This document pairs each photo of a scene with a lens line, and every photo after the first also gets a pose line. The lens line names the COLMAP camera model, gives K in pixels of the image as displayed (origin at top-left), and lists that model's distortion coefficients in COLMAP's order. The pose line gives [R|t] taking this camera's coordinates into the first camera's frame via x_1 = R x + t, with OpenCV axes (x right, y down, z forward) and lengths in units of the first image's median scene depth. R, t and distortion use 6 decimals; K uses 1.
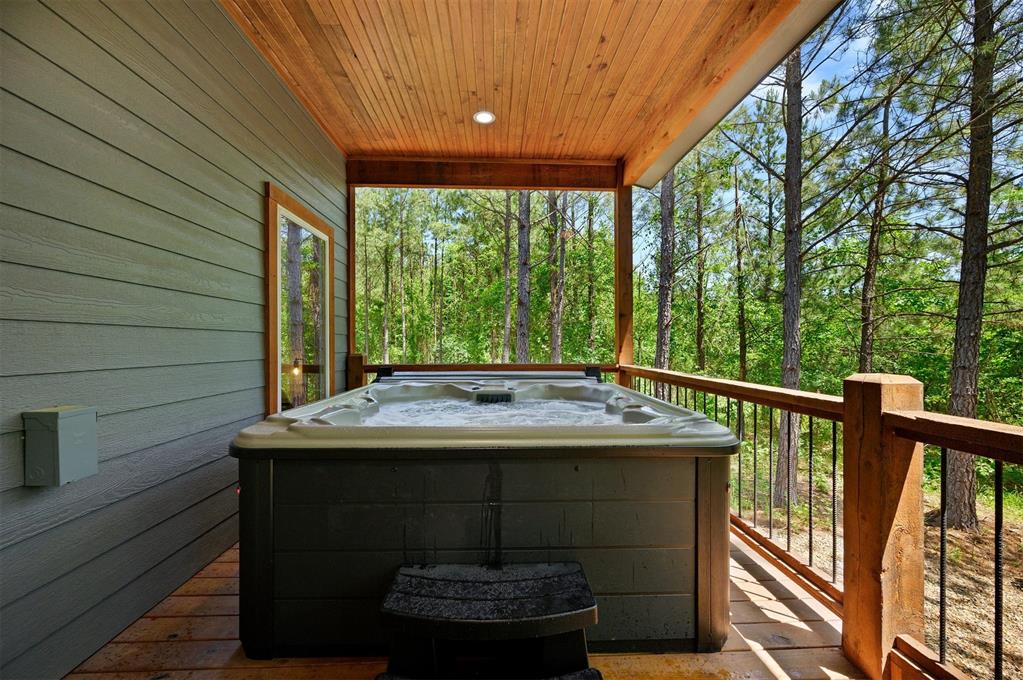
lens RADIAL K [[405.4, 0, 512.9], [0, 405.4, 340.7], [0, 0, 1]] dist [0.000458, 0.000097]
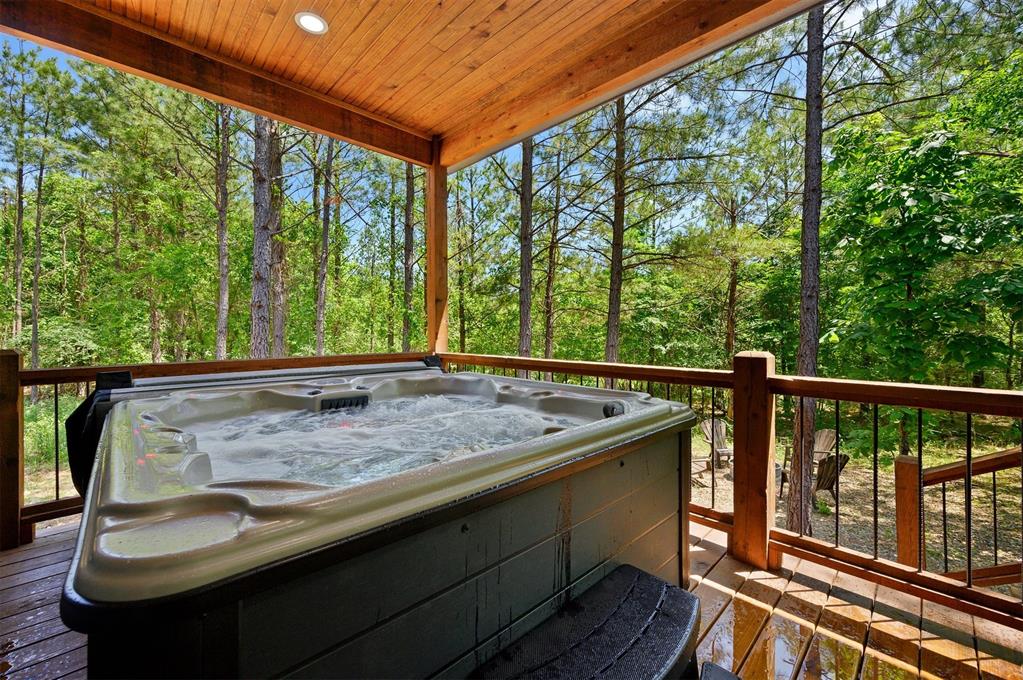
lens RADIAL K [[408.6, 0, 513.6], [0, 408.6, 327.9], [0, 0, 1]] dist [-0.000197, -0.000141]
pose [[0.748192, 0.002384, 0.663478, -0.300505], [-0.003130, 0.999995, -0.000064, 0.001426], [-0.663475, -0.002029, 0.748196, 0.213981]]
